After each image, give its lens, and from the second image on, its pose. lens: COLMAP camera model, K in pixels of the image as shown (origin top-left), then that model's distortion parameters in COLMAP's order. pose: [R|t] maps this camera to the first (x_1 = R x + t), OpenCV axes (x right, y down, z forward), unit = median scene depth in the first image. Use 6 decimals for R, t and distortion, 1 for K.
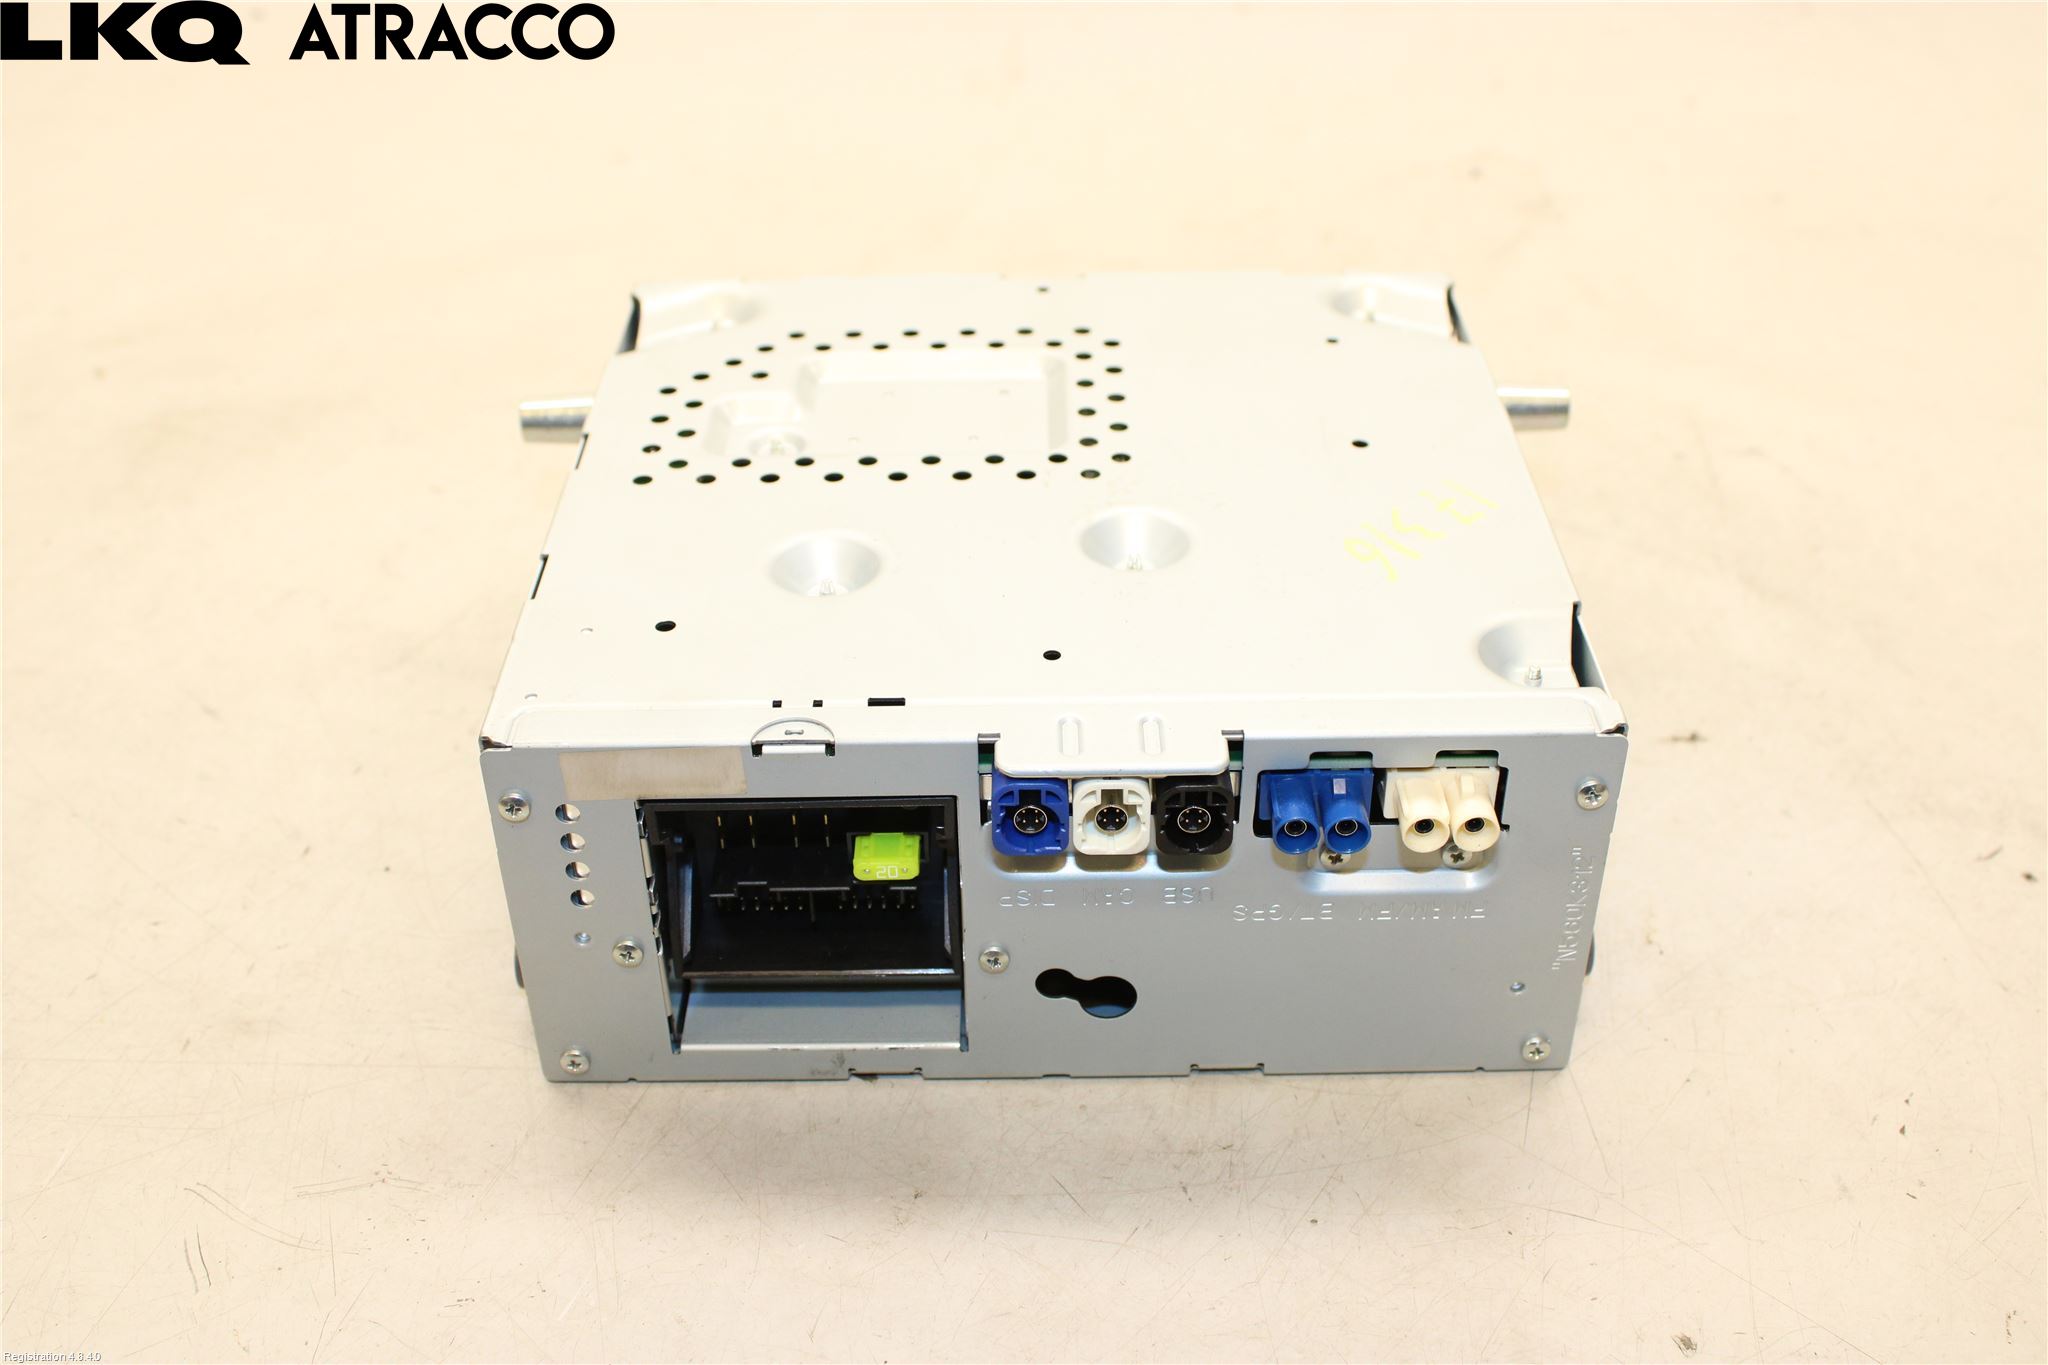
lens RADIAL K [[2462.2, 0, 1024.0], [0, 2462.2, 682.5], [0, 0, 1]] dist [-0.199701, 0.006956]
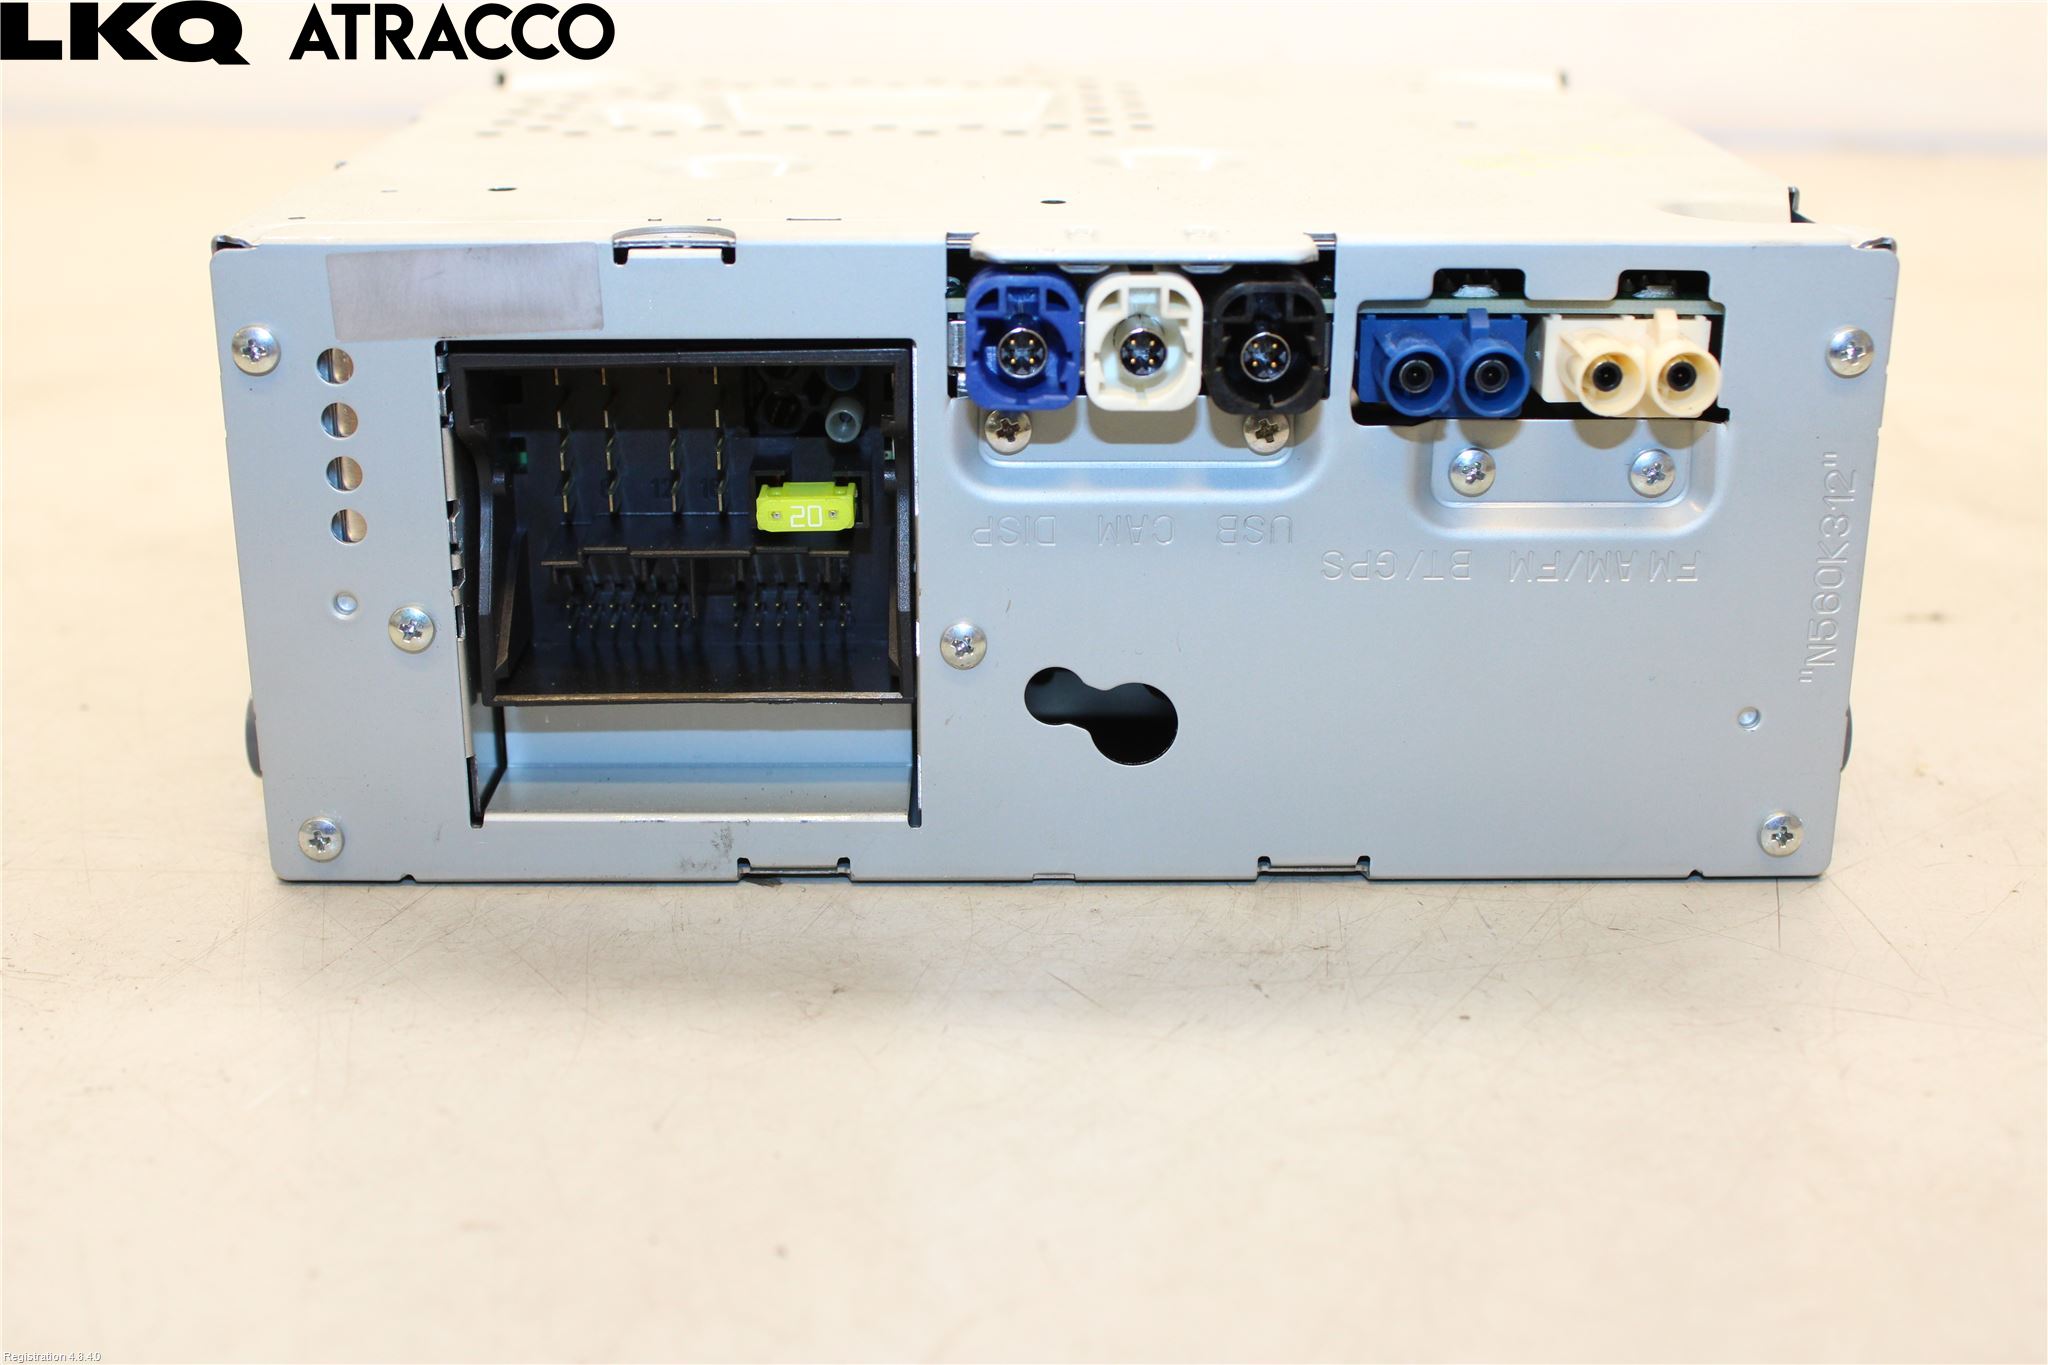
lens RADIAL K [[2792.0, 0, 1024.0], [0, 2792.0, 682.5], [0, 0, 1]] dist [-0.138371, 0.064520]
pose [[0.999850, 0.011991, 0.012499, -0.005145], [-0.007918, 0.958217, -0.285934, 0.340329], [-0.015405, 0.285792, 0.958168, 0.281307]]
